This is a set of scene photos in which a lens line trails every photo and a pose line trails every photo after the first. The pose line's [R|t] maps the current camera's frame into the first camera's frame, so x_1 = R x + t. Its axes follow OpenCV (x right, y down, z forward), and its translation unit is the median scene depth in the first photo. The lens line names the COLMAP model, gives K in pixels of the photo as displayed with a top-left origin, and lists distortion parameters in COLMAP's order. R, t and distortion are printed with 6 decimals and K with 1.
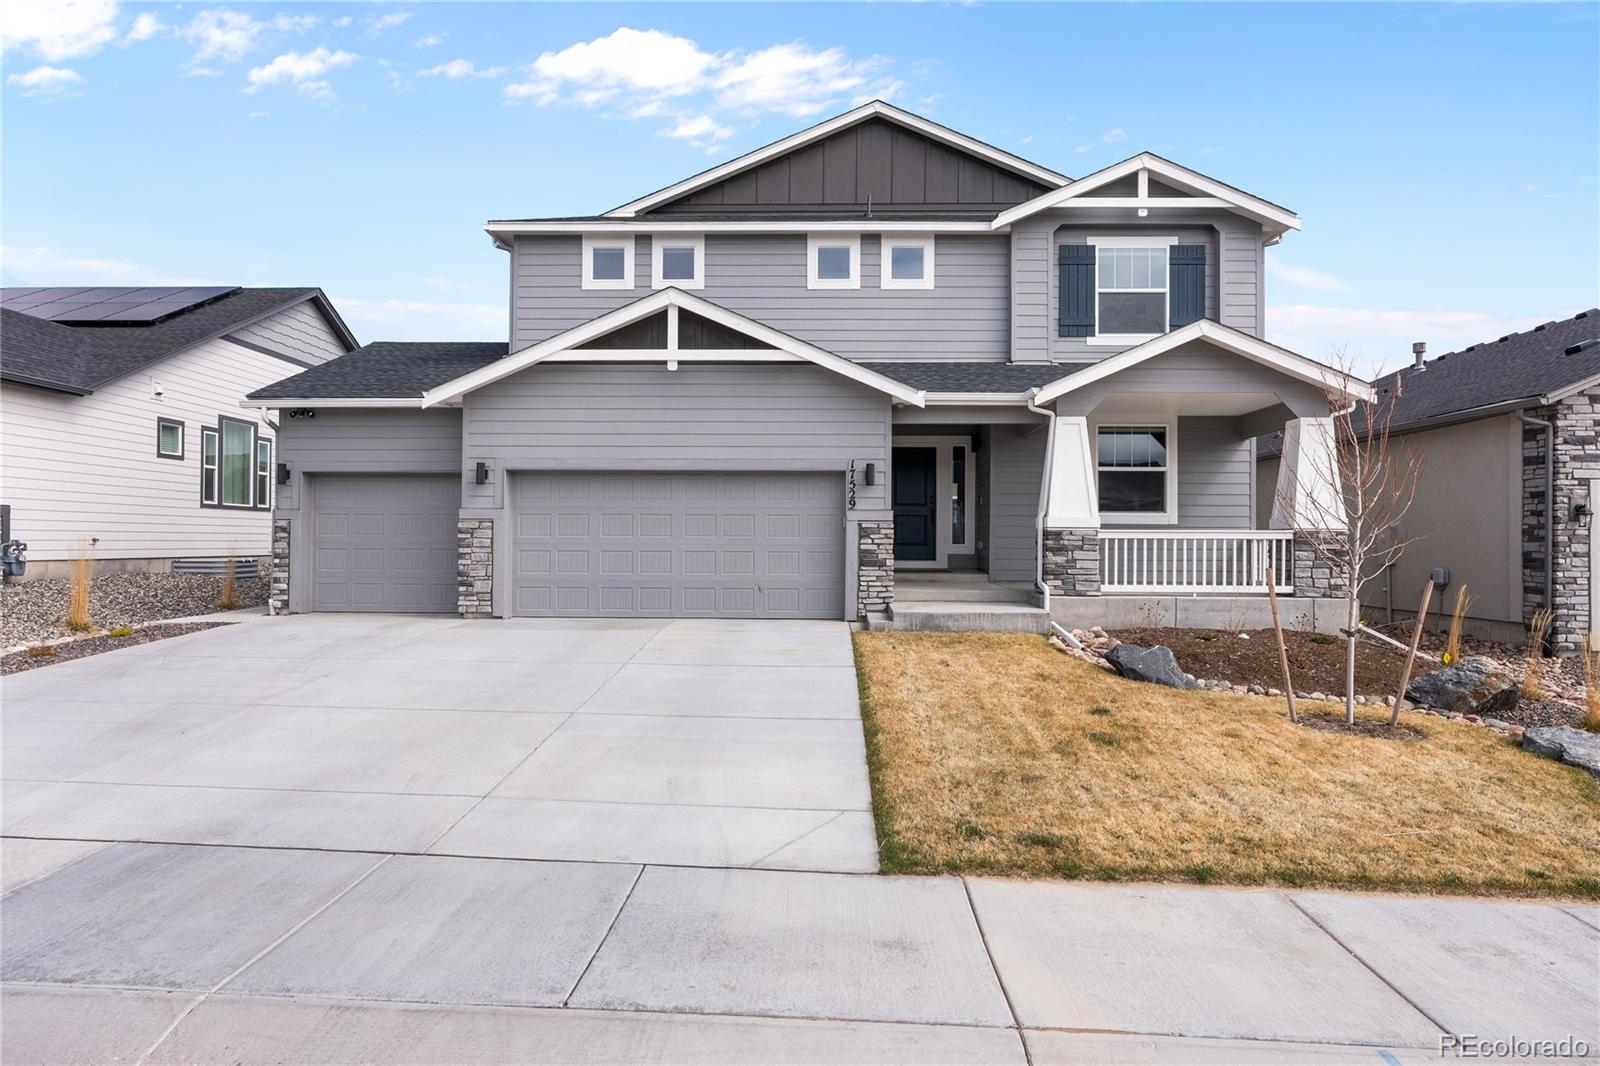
lens RADIAL K [[972.4, 0, 802.4], [0, 972.4, 531.8], [0, 0, 1]] dist [-0.001714, 0.001257]
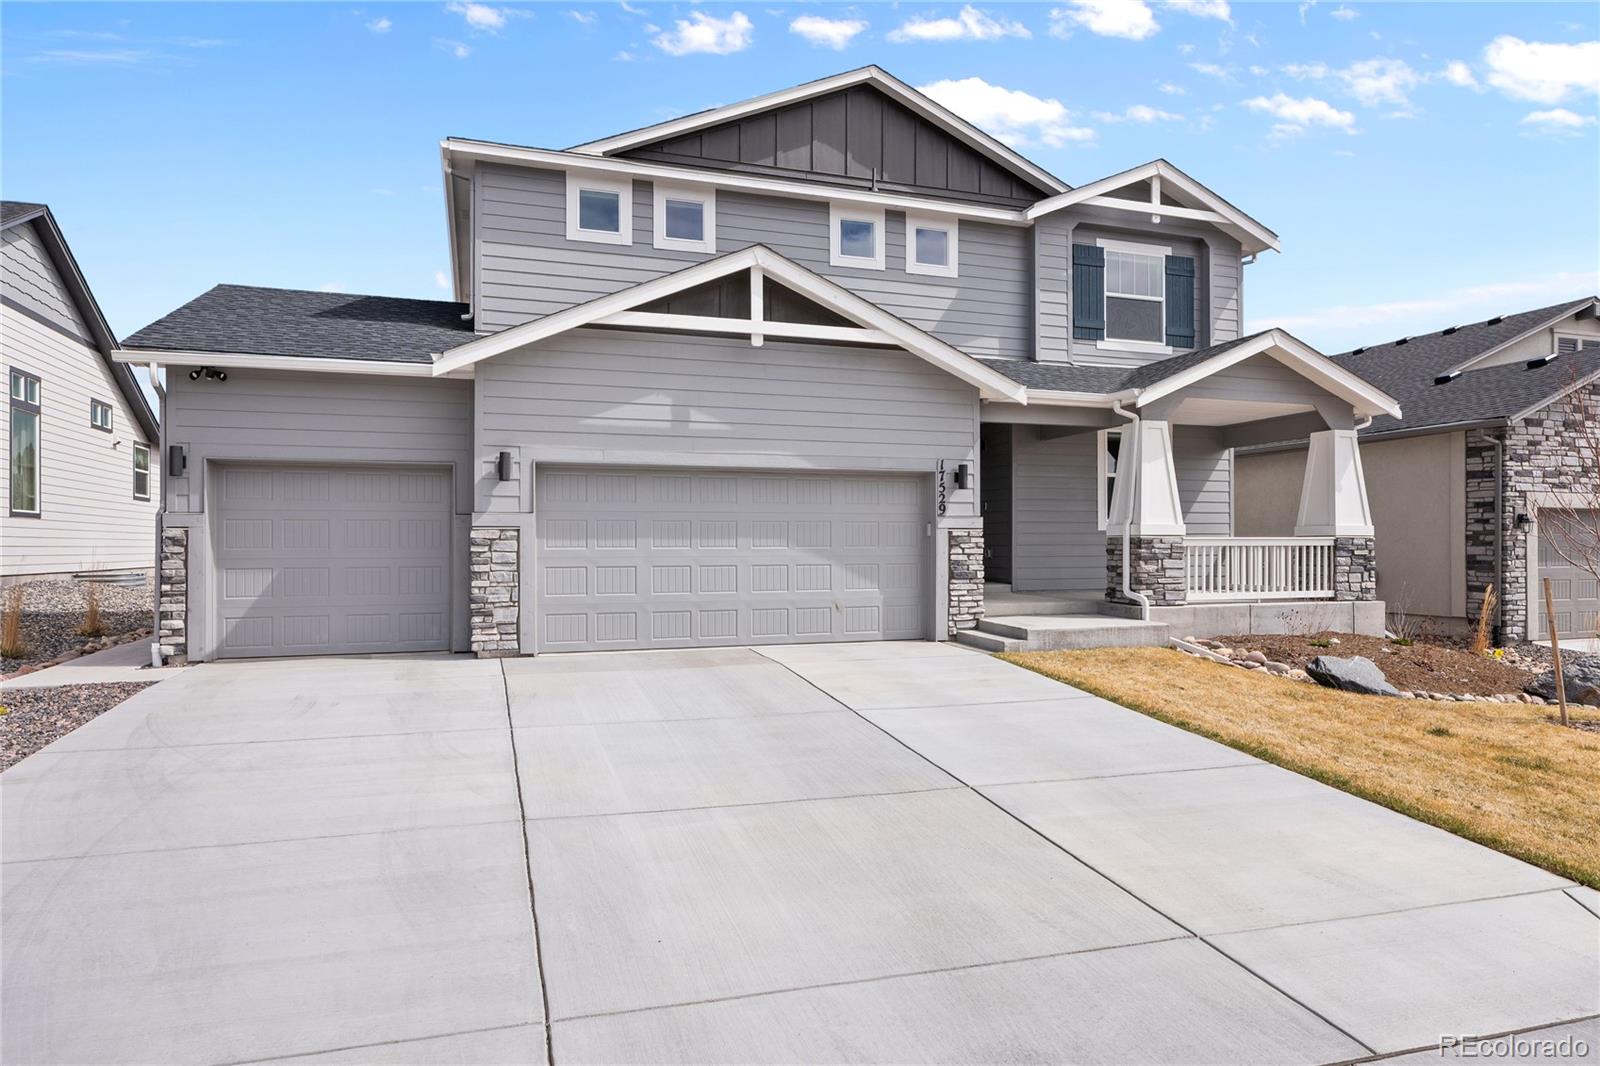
lens RADIAL K [[972.4, 0, 798.0], [0, 972.4, 541.3], [0, 0, 1]] dist [-0.001714, 0.001257]
pose [[0.936871, -0.006140, 0.349620, -0.377956], [0.003846, 0.999966, 0.007256, -0.006373], [-0.349653, -0.005453, 0.936863, 0.206723]]
